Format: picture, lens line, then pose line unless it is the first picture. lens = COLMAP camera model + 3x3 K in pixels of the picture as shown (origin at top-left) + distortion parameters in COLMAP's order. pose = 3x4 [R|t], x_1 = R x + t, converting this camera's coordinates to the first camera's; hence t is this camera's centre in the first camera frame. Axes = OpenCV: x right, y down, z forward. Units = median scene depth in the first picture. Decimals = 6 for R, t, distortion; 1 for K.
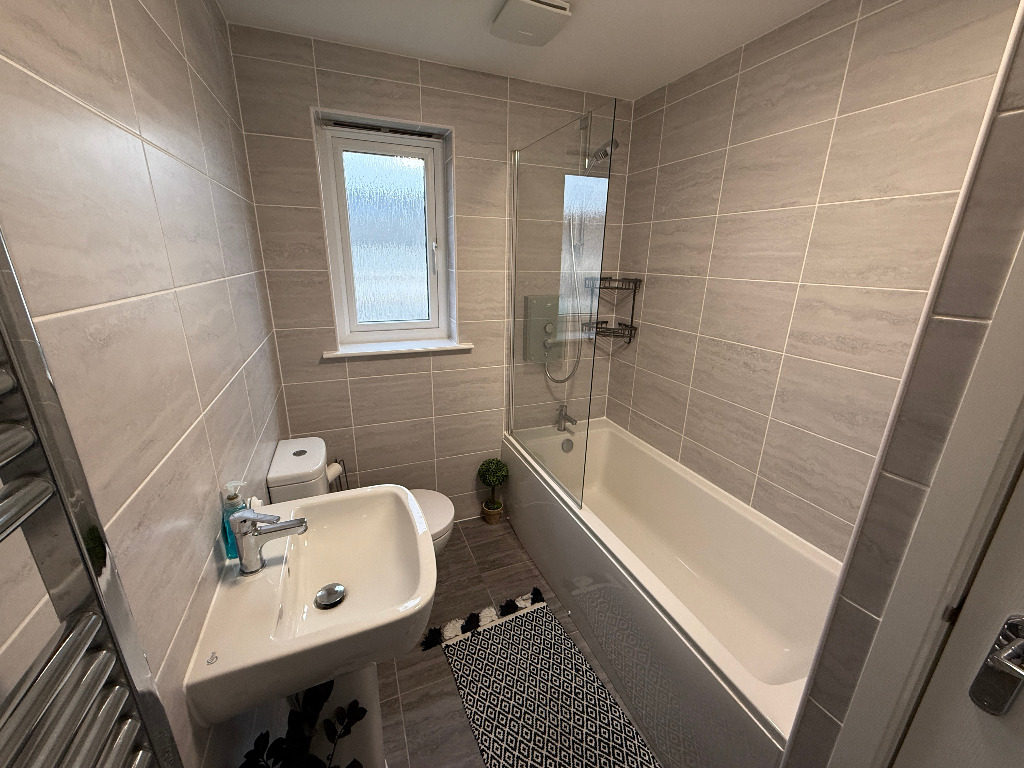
lens RADIAL K [[406.1, 0, 508.8], [0, 406.1, 382.9], [0, 0, 1]] dist [-0.000619, -0.000716]
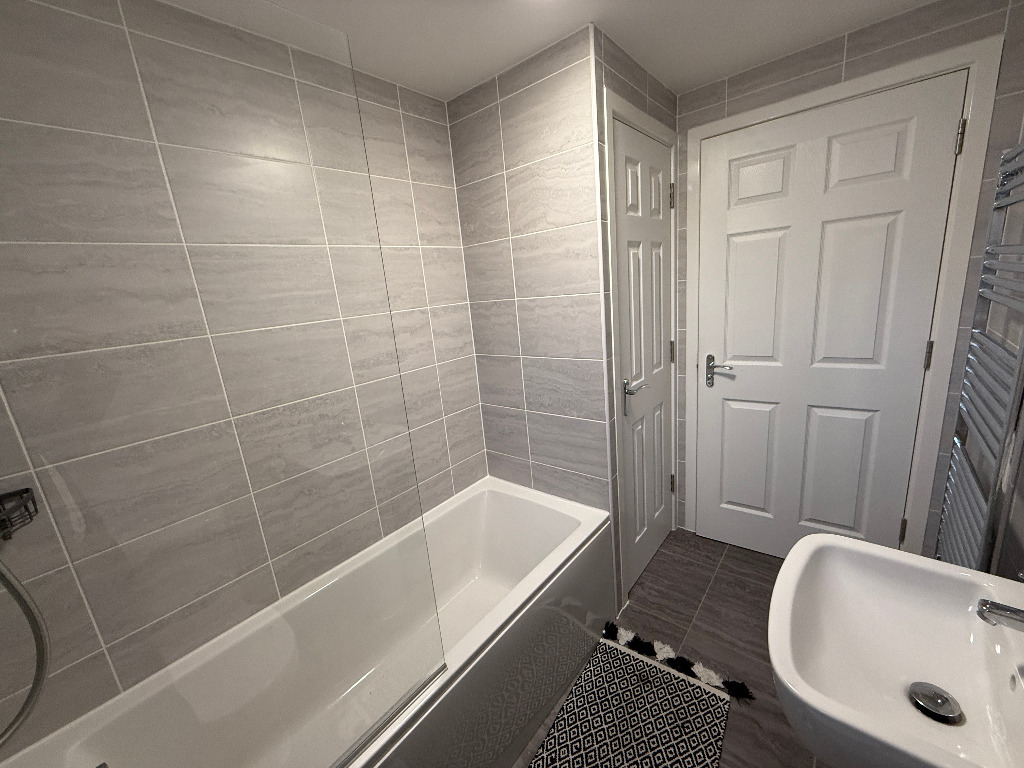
lens RADIAL K [[406.1, 0, 508.6], [0, 406.1, 388.1], [0, 0, 1]] dist [-0.000619, -0.000716]
pose [[-0.473020, -0.178366, 0.862808, -0.363153], [0.348915, 0.861304, 0.369342, -0.288617], [-0.809018, 0.475753, -0.345179, 0.968625]]
